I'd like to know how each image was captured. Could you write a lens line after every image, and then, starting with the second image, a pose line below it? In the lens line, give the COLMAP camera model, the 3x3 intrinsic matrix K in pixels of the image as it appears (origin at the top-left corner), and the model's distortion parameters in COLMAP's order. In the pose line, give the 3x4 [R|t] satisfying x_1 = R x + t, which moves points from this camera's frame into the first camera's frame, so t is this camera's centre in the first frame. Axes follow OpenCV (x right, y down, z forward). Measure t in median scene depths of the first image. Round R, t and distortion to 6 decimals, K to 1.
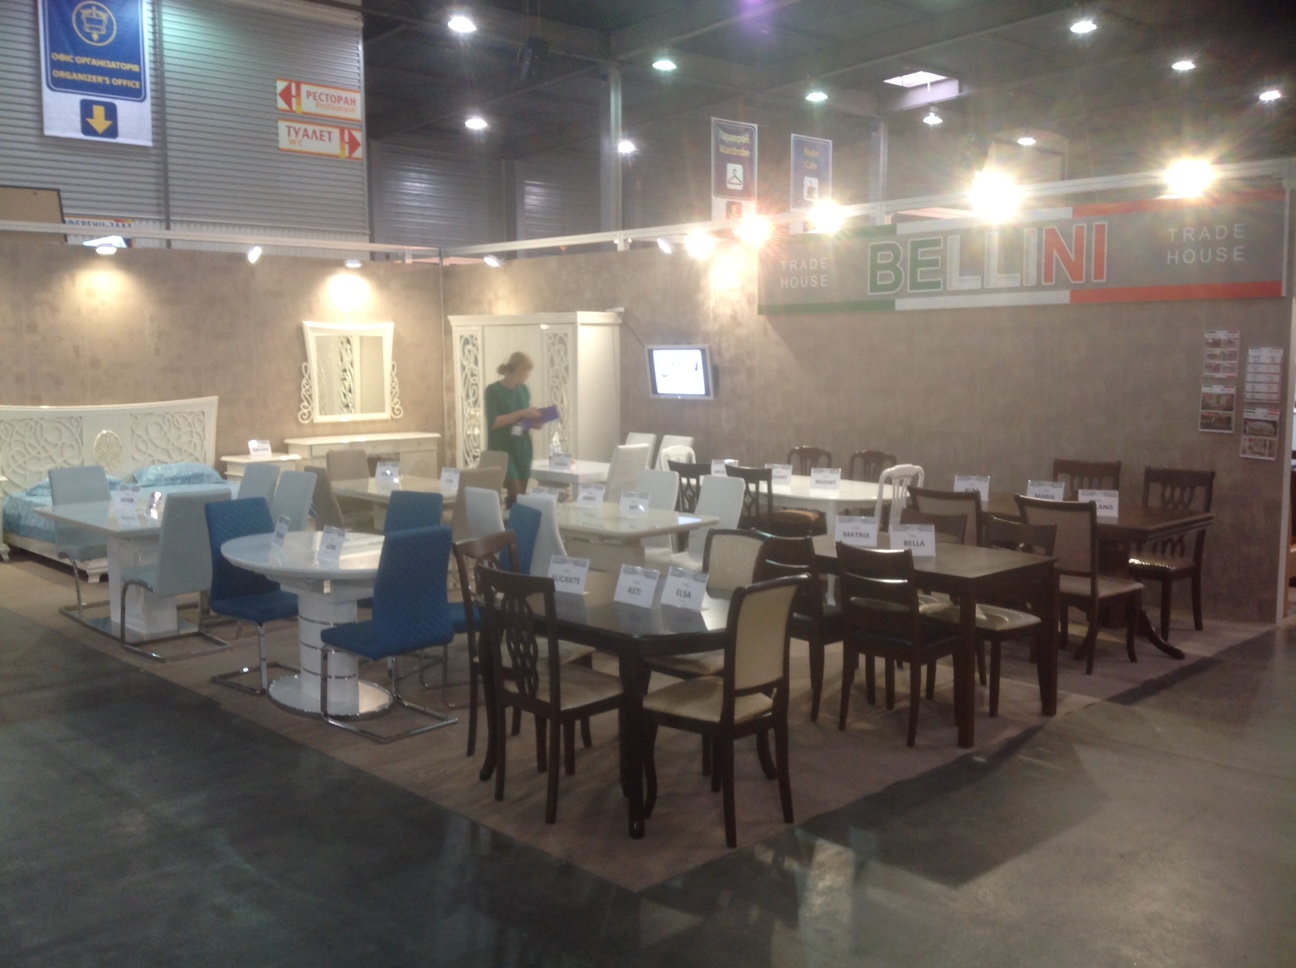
lens RADIAL K [[1254.7, 0, 636.9], [0, 1254.7, 476.4], [0, 0, 1]] dist [0.169178, -0.423387]
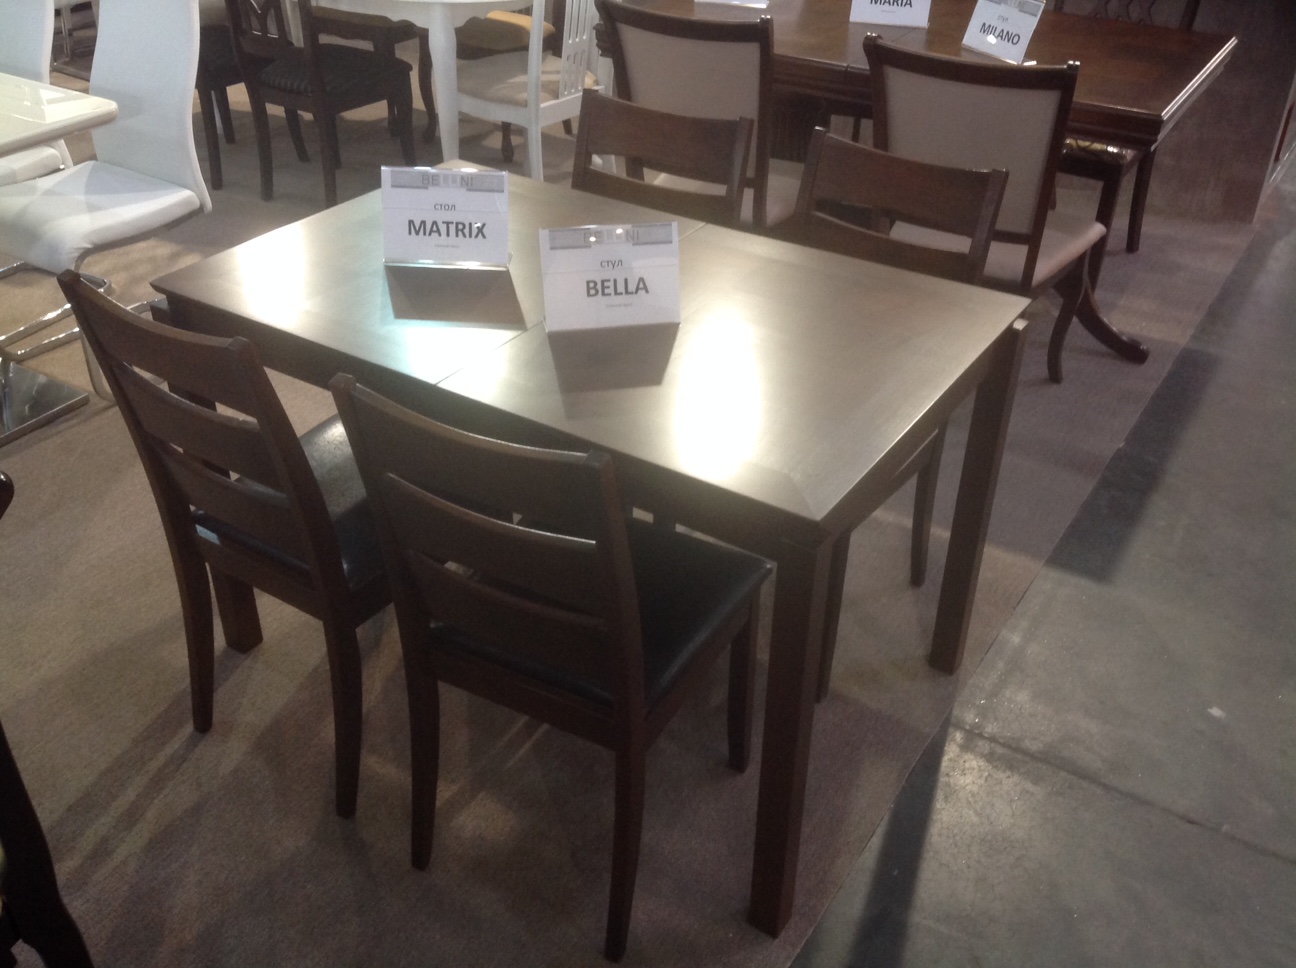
lens RADIAL K [[1252.0, 0, 634.7], [0, 1252.0, 467.0], [0, 0, 1]] dist [0.187650, -0.474101]
pose [[0.972490, -0.111231, 0.204675, 0.084037], [0.008694, 0.895354, 0.445271, -0.026293], [-0.232784, -0.431242, 0.871689, 0.383619]]
